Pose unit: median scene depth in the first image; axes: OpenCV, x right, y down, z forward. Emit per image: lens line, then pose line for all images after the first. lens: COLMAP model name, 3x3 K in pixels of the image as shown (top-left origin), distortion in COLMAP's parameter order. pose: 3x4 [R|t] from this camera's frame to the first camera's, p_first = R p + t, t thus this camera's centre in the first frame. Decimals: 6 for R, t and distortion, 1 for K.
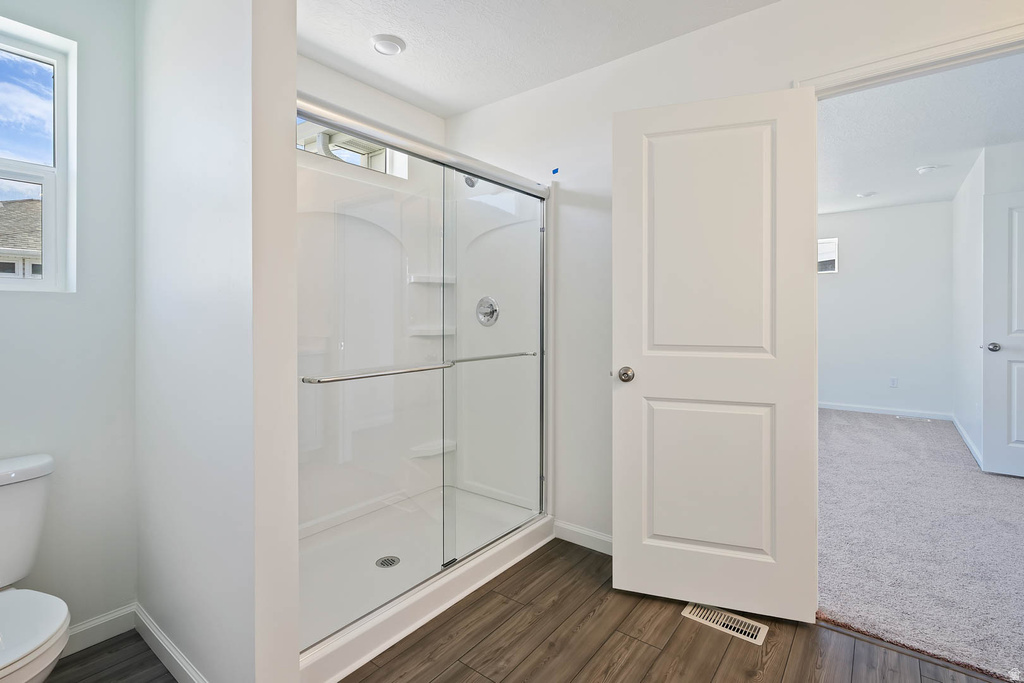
lens RADIAL K [[478.8, 0, 495.5], [0, 478.8, 322.0], [0, 0, 1]] dist [0.000530, 0.001549]
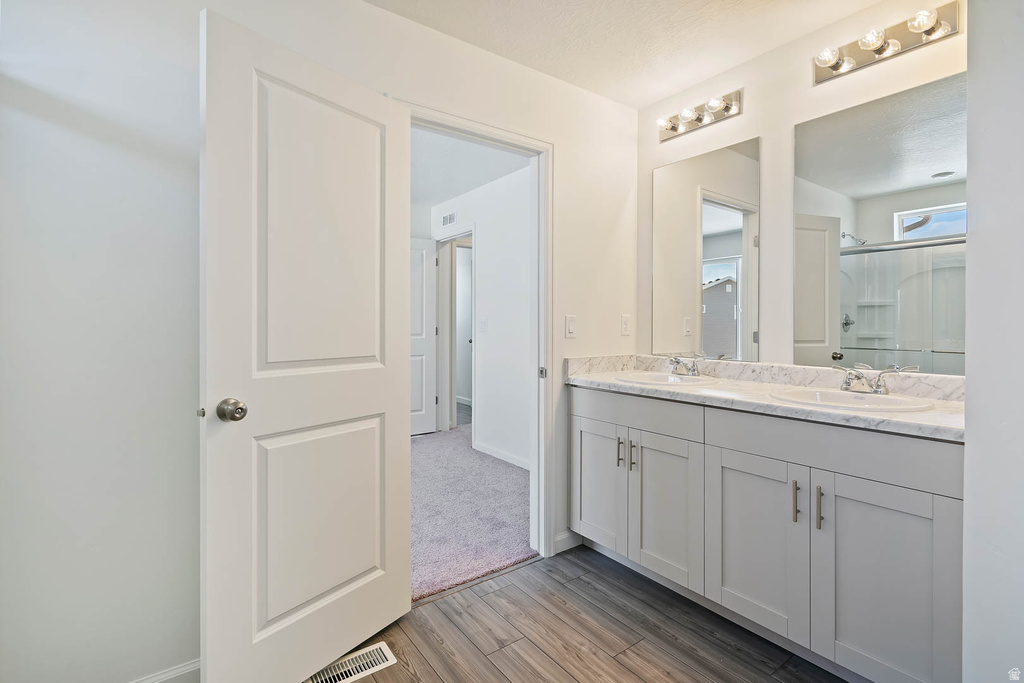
lens RADIAL K [[478.8, 0, 534.5], [0, 478.8, 328.3], [0, 0, 1]] dist [0.000530, 0.001549]
pose [[0.249999, -0.006245, 0.968226, -0.295181], [0.010632, 0.999937, 0.003704, -0.003750], [-0.968188, 0.009368, 0.250050, 0.447315]]
